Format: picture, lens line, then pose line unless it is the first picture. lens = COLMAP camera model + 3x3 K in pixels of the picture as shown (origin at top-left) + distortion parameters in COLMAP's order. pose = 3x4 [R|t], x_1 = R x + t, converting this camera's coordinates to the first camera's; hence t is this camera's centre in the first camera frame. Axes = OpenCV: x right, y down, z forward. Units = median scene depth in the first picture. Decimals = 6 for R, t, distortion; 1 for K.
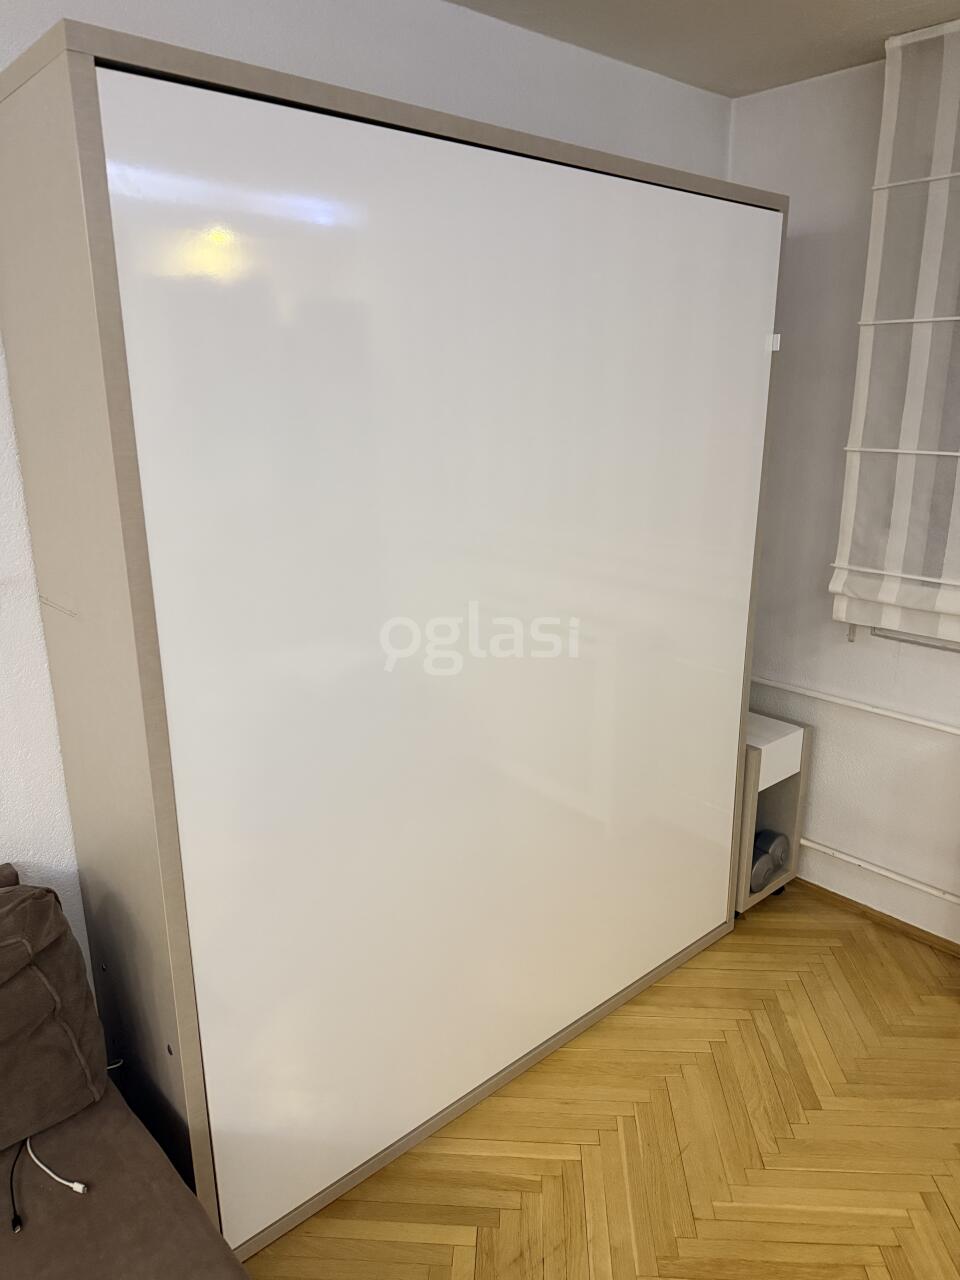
lens RADIAL K [[896.8, 0, 480.0], [0, 896.8, 640.0], [0, 0, 1]] dist [-0.007310, -0.001715]
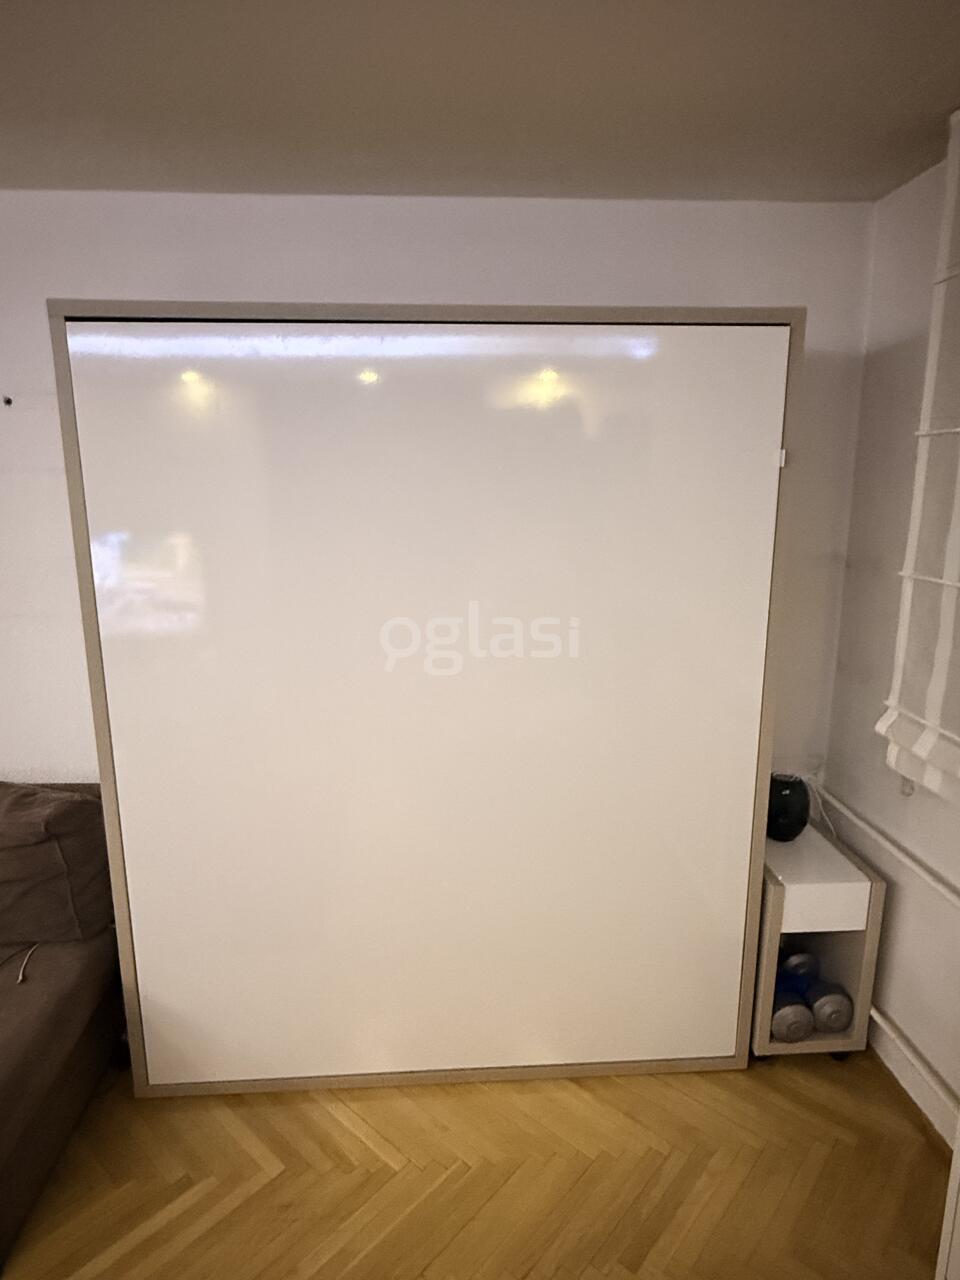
lens RADIAL K [[750.9, 0, 480.0], [0, 750.9, 640.0], [0, 0, 1]] dist [-0.006305, -0.000206]
pose [[0.787062, 0.131332, -0.602731, 0.527595], [-0.168672, 0.985657, -0.005488, -0.076374], [0.593366, 0.105984, 0.797925, 0.178463]]
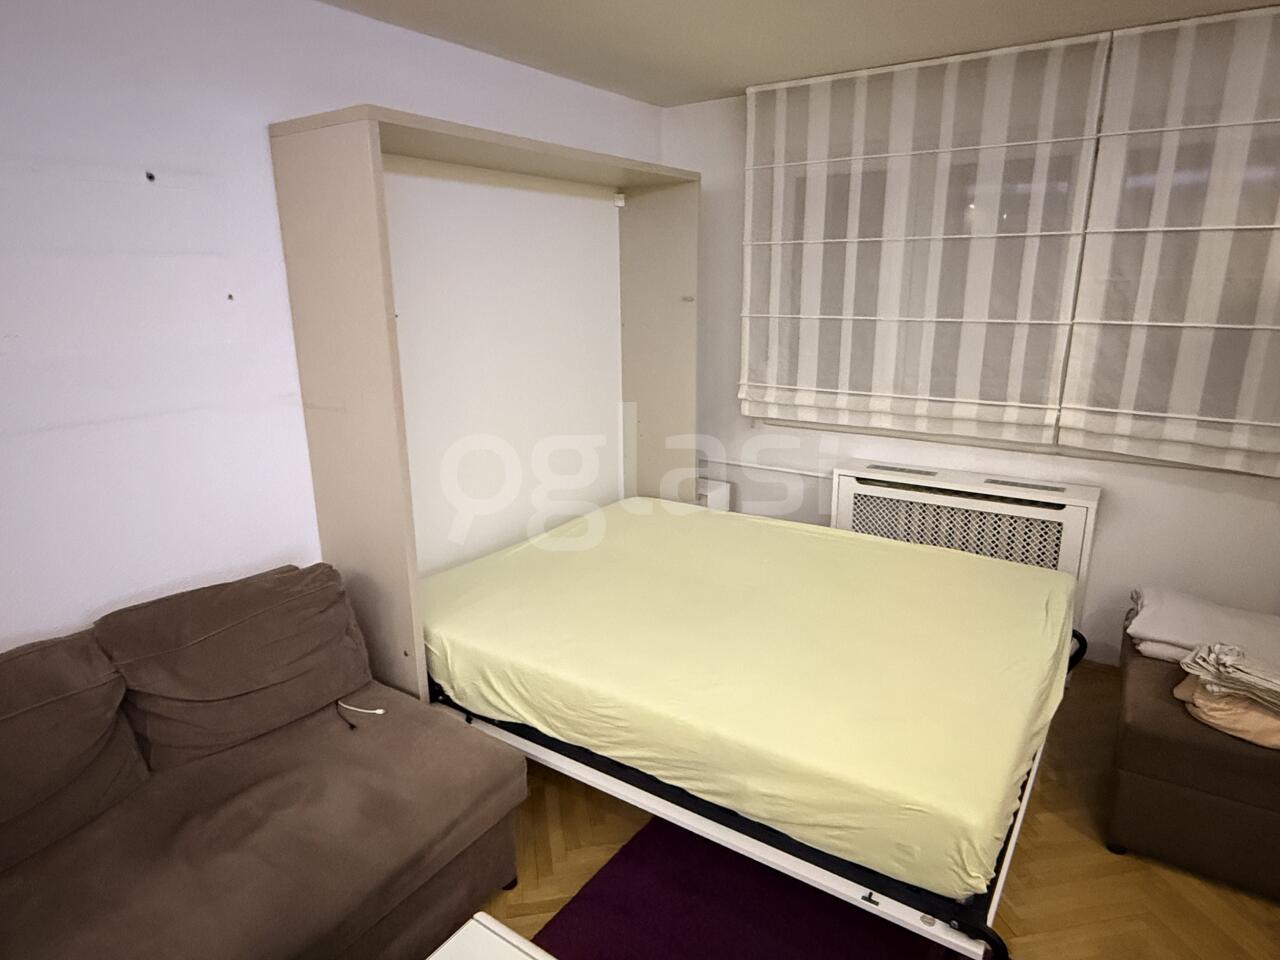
lens RADIAL K [[750.9, 0, 640.0], [0, 750.9, 480.0], [0, 0, 1]] dist [-0.006305, -0.000206]
pose [[0.969932, -0.067234, 0.233904, -0.144719], [0.071095, 0.997437, -0.008105, 0.103472], [-0.232759, 0.024491, 0.972226, -0.362165]]
